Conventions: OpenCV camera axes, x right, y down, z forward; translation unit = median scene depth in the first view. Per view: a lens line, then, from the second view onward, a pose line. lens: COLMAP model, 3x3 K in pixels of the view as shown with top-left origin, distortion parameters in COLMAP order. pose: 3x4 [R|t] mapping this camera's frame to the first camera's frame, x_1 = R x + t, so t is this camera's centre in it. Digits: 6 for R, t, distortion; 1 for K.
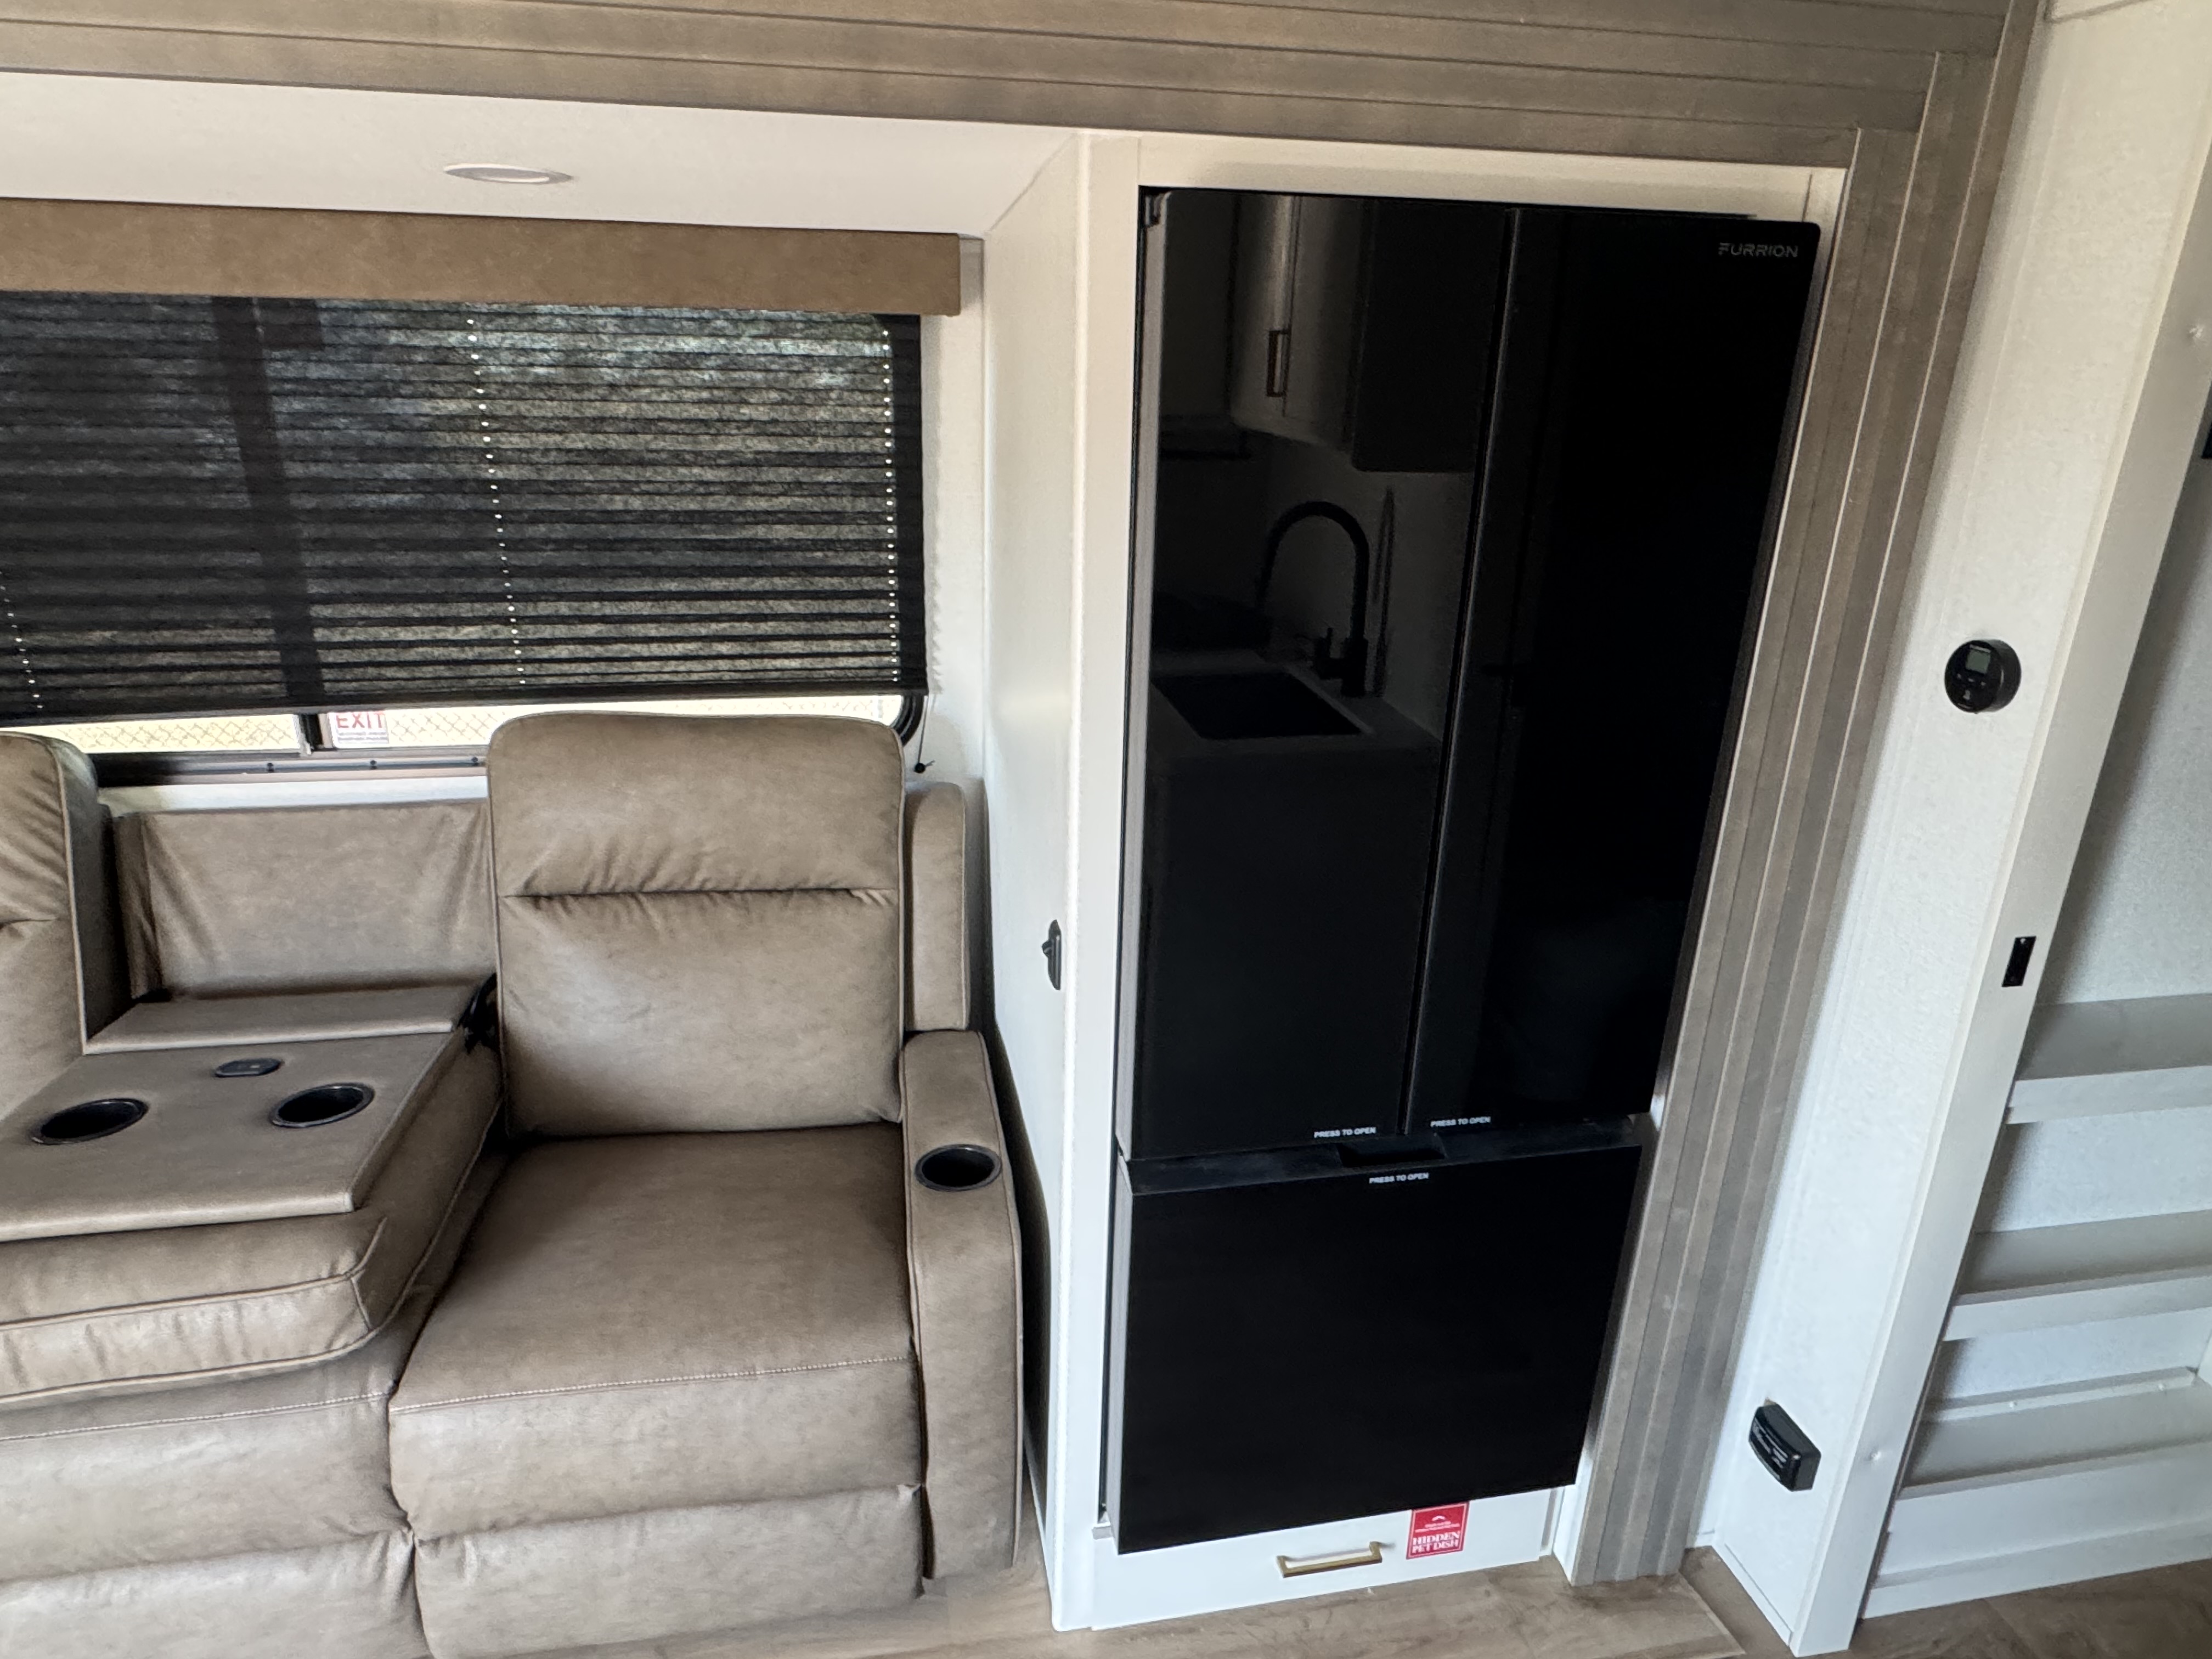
lens RADIAL K [[1330.7, 0, 1104.6], [0, 1330.7, 849.2], [0, 0, 1]] dist [-0.004525, 0.000958]
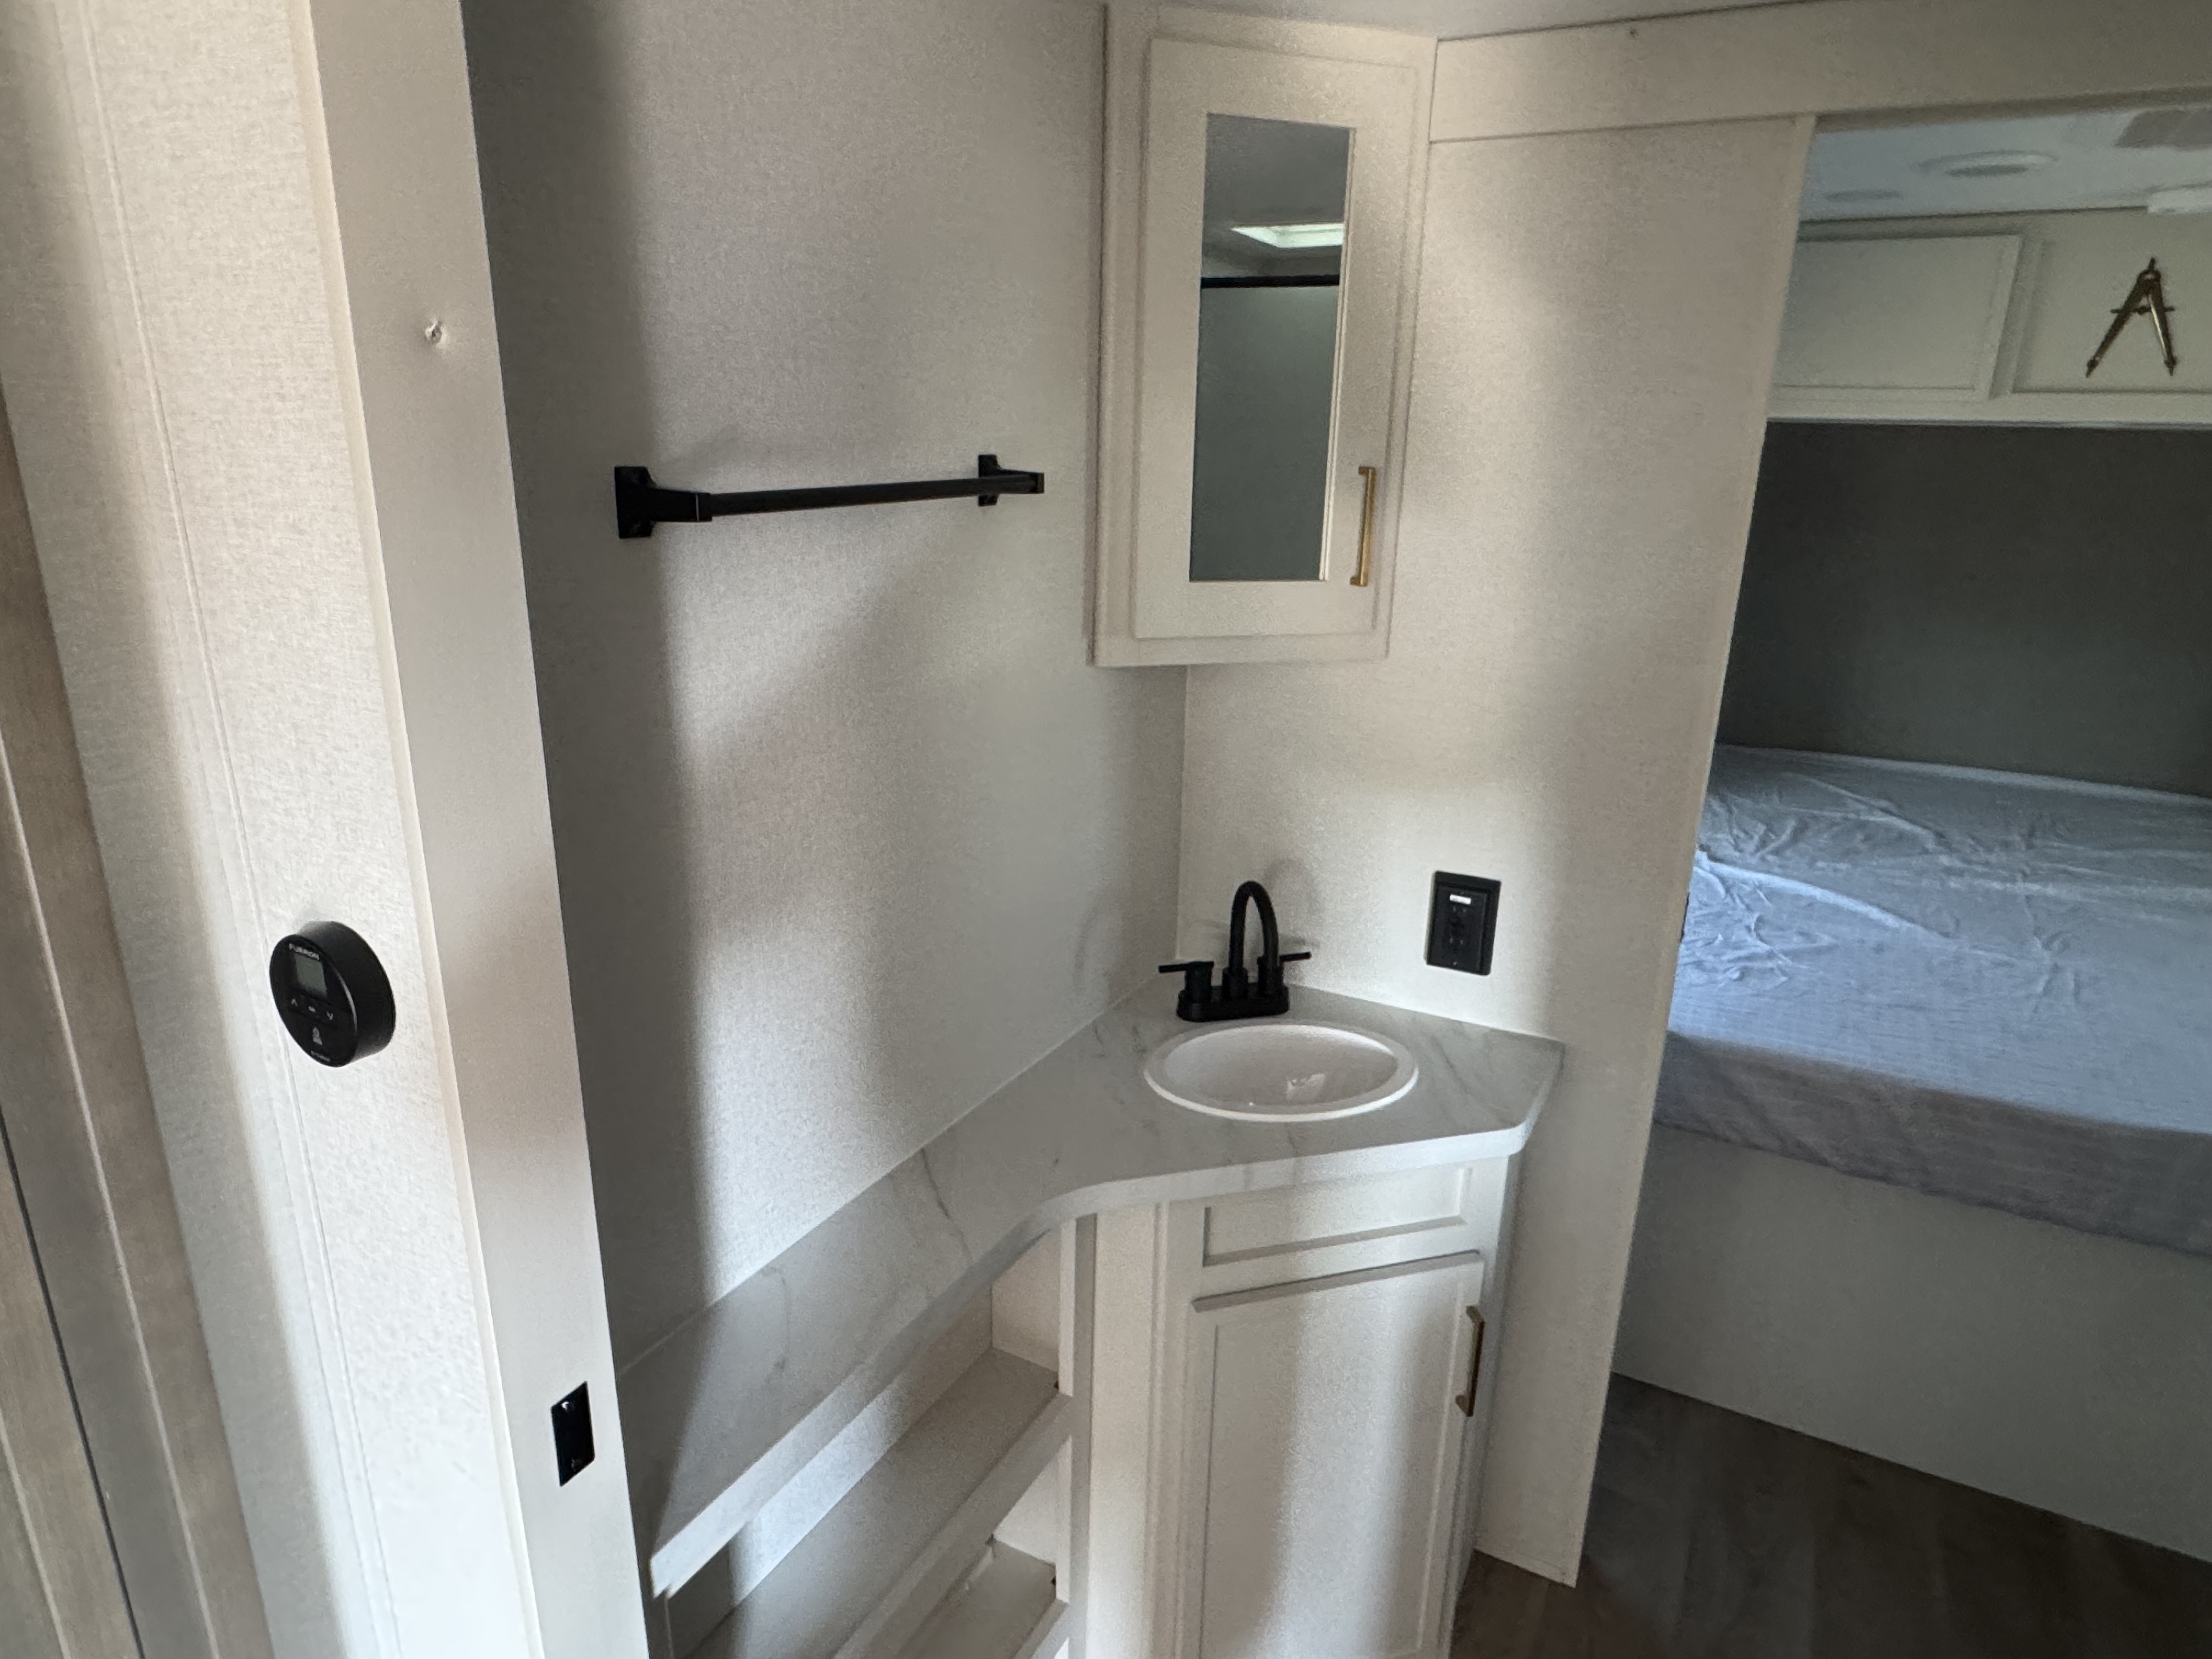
lens RADIAL K [[1330.7, 0, 1082.3], [0, 1330.7, 848.5], [0, 0, 1]] dist [-0.004525, 0.000958]
pose [[0.645051, -0.242373, 0.724682, 0.983230], [0.262477, 0.960939, 0.087755, -0.309540], [-0.717645, 0.133606, 0.683473, 0.863906]]
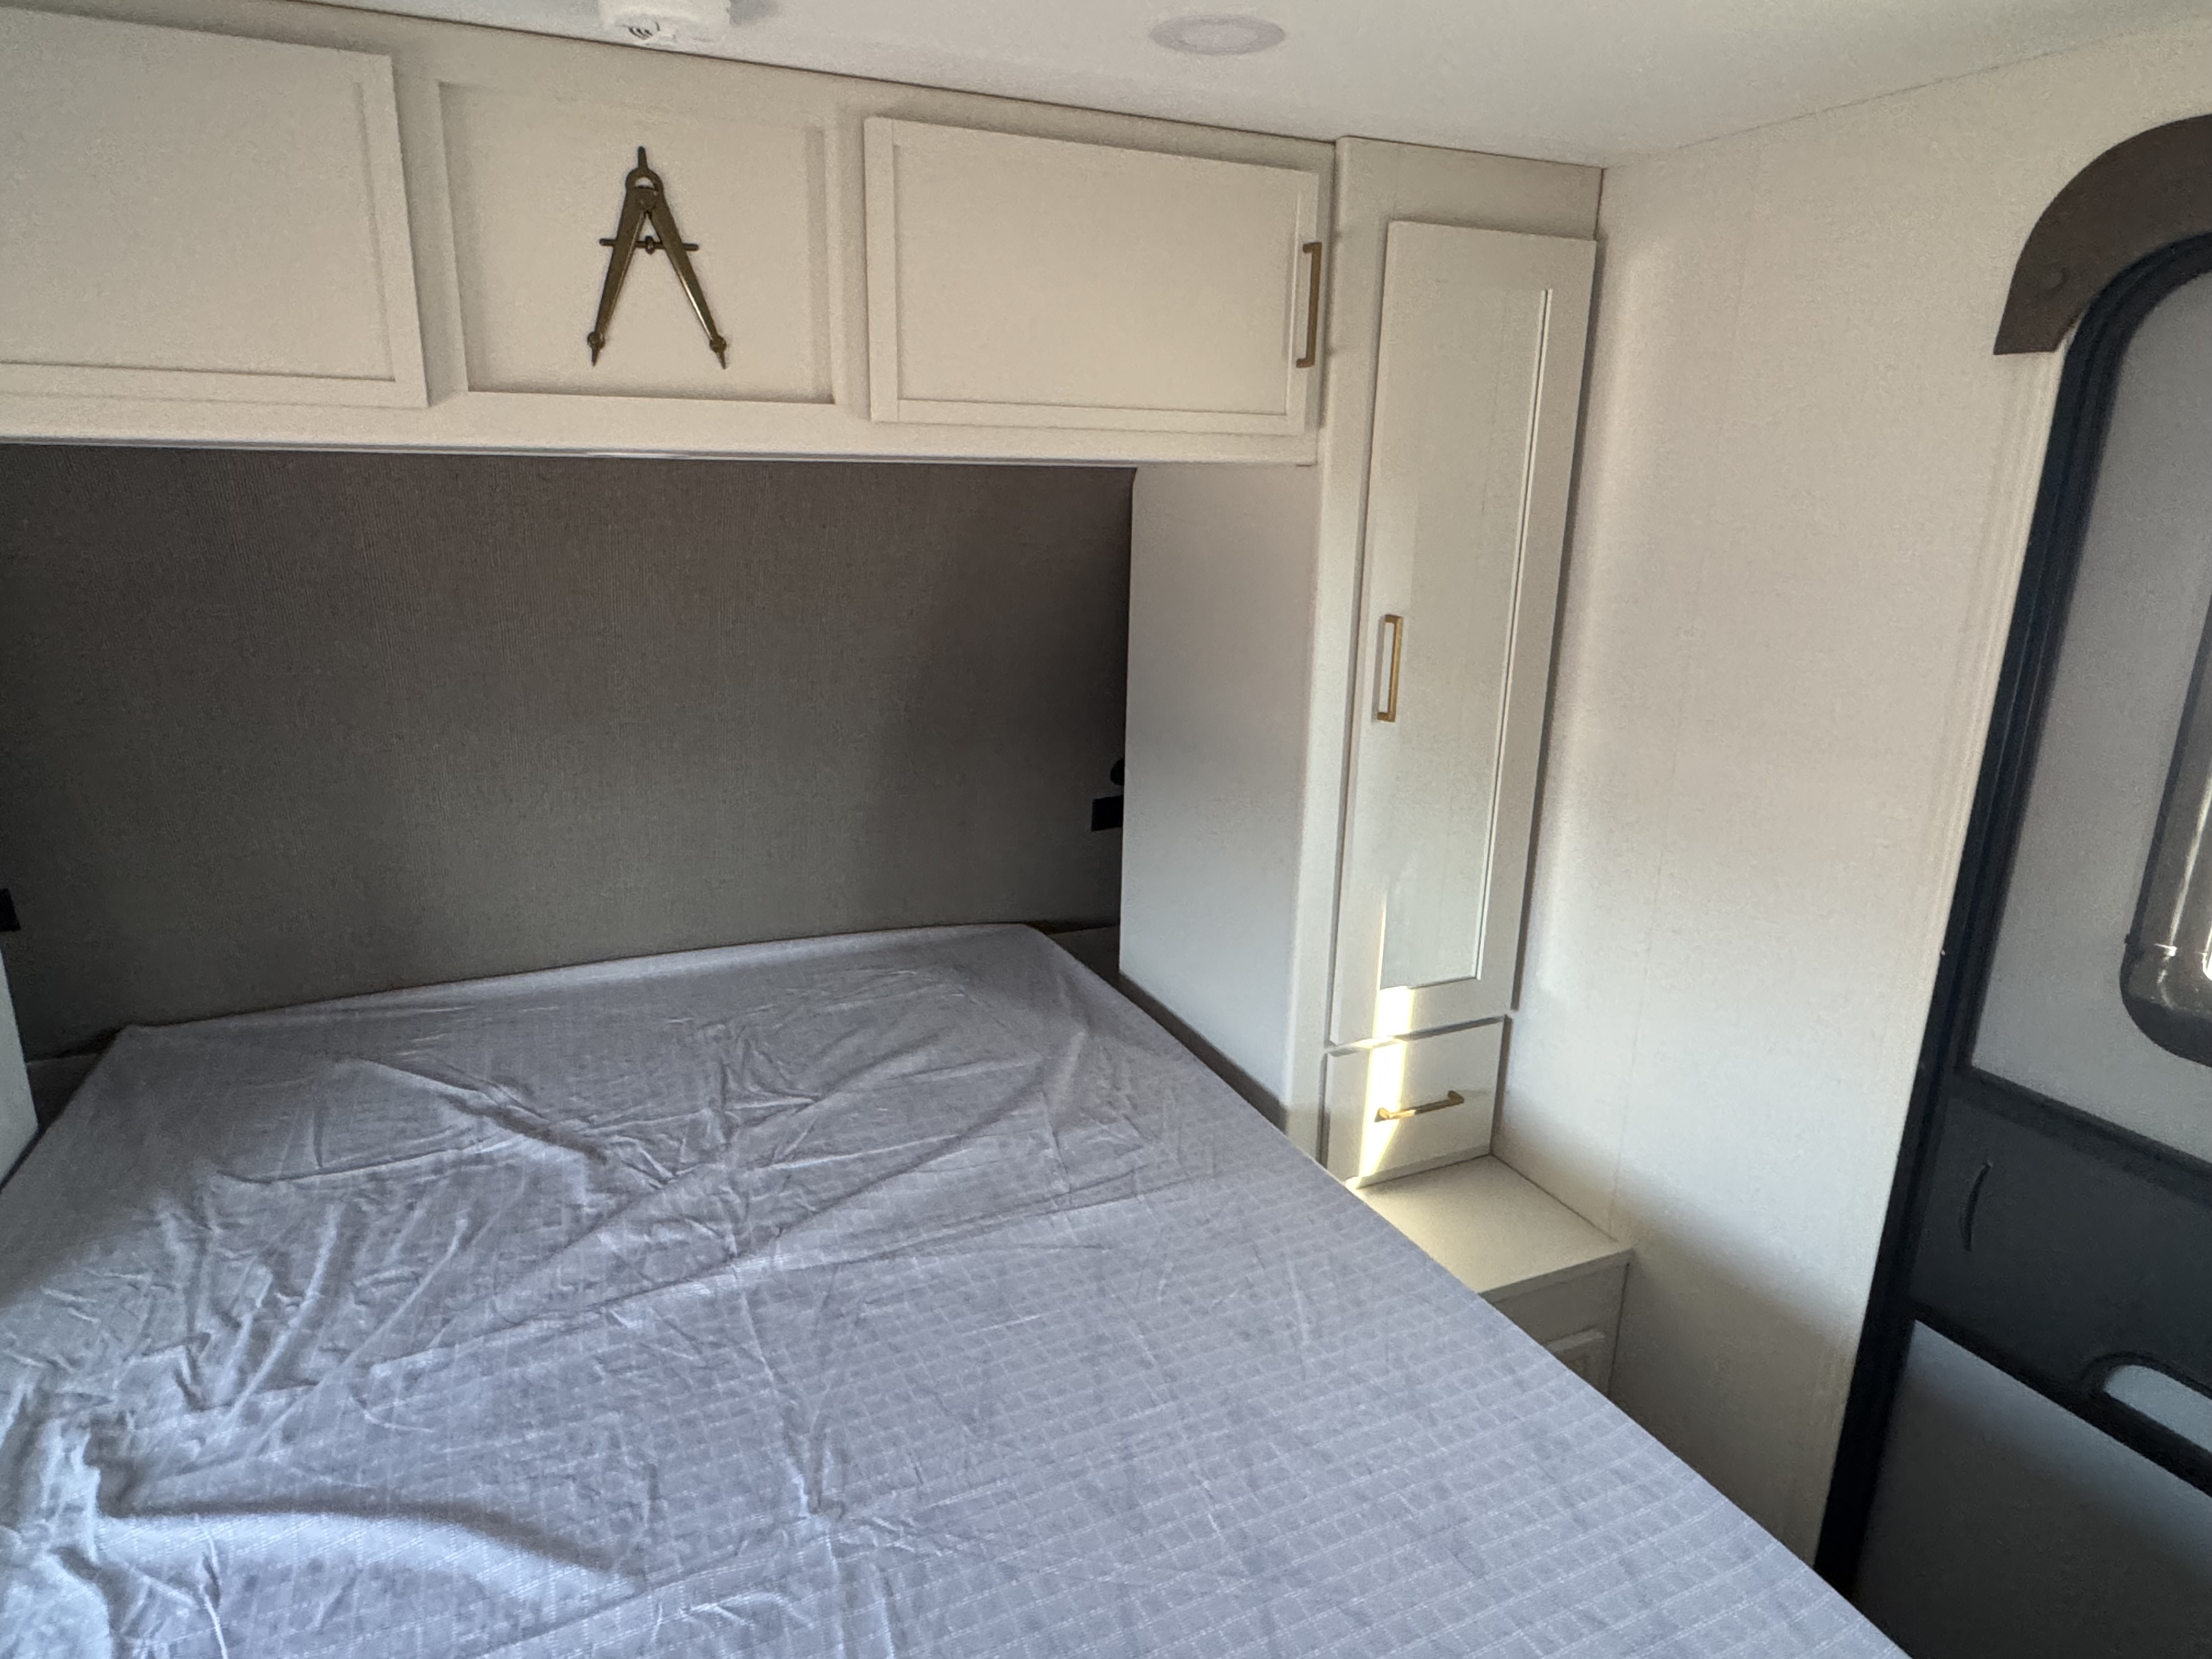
lens RADIAL K [[1330.7, 0, 1111.5], [0, 1330.7, 840.9], [0, 0, 1]] dist [-0.004525, 0.000958]
pose [[-0.235475, -0.286977, 0.928545, 2.774783], [0.309051, 0.883708, 0.351494, -0.334722], [-0.921433, 0.369736, -0.119401, 0.954955]]
